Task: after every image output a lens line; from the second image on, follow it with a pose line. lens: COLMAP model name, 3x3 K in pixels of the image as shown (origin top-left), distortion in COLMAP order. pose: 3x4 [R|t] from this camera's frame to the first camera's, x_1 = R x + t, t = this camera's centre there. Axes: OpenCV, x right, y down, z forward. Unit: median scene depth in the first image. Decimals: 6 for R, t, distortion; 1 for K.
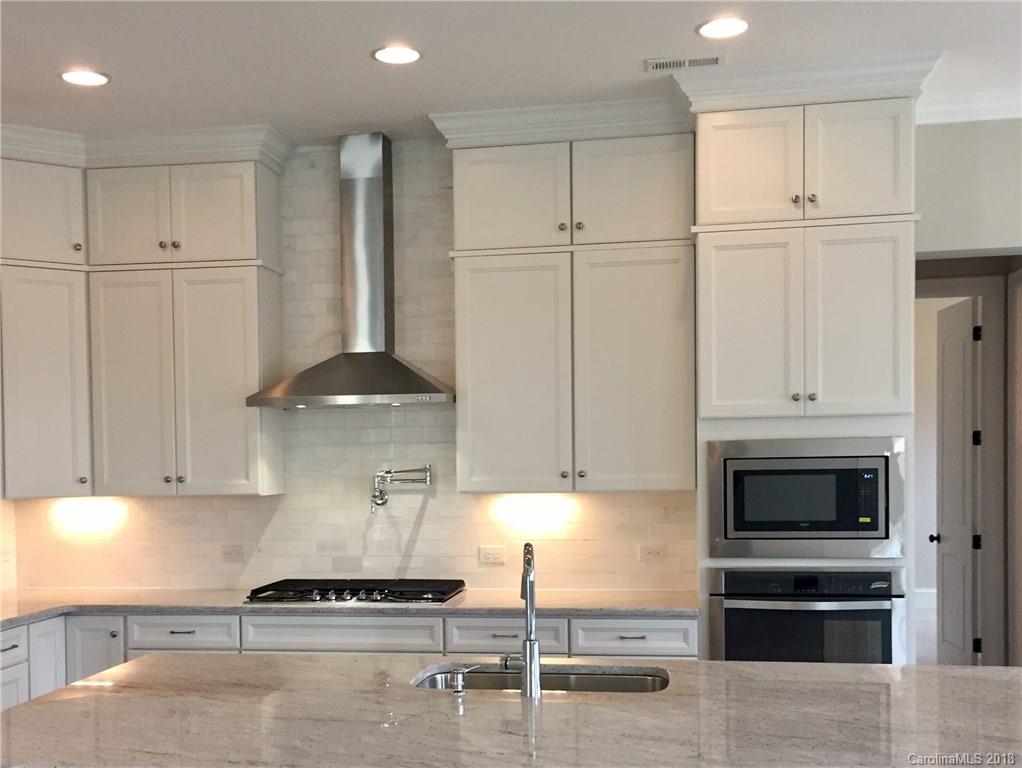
lens RADIAL K [[881.2, 0, 414.2], [0, 881.2, 456.3], [0, 0, 1]] dist [0.036785, 0.006781]
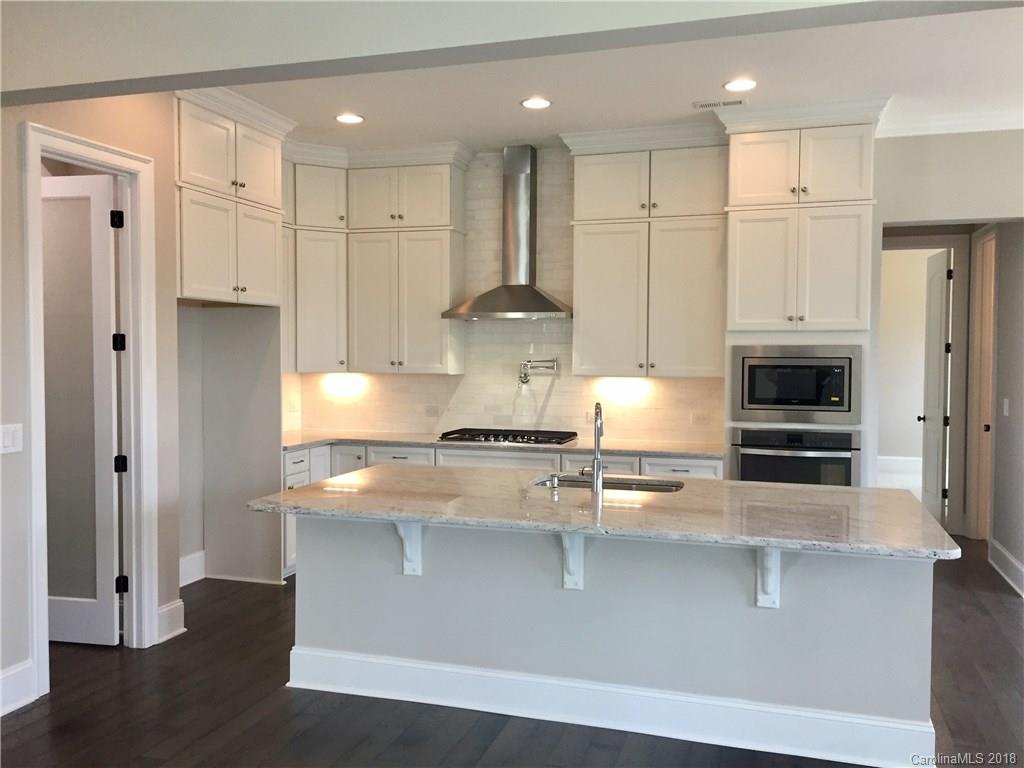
lens RADIAL K [[882.9, 0, 514.5], [0, 882.9, 381.9], [0, 0, 1]] dist [0.036785, 0.006781]
pose [[0.991350, 0.025271, -0.128791, 0.150375], [-0.022368, 0.999463, 0.023932, 0.017295], [0.129327, -0.020844, 0.991383, -0.572823]]
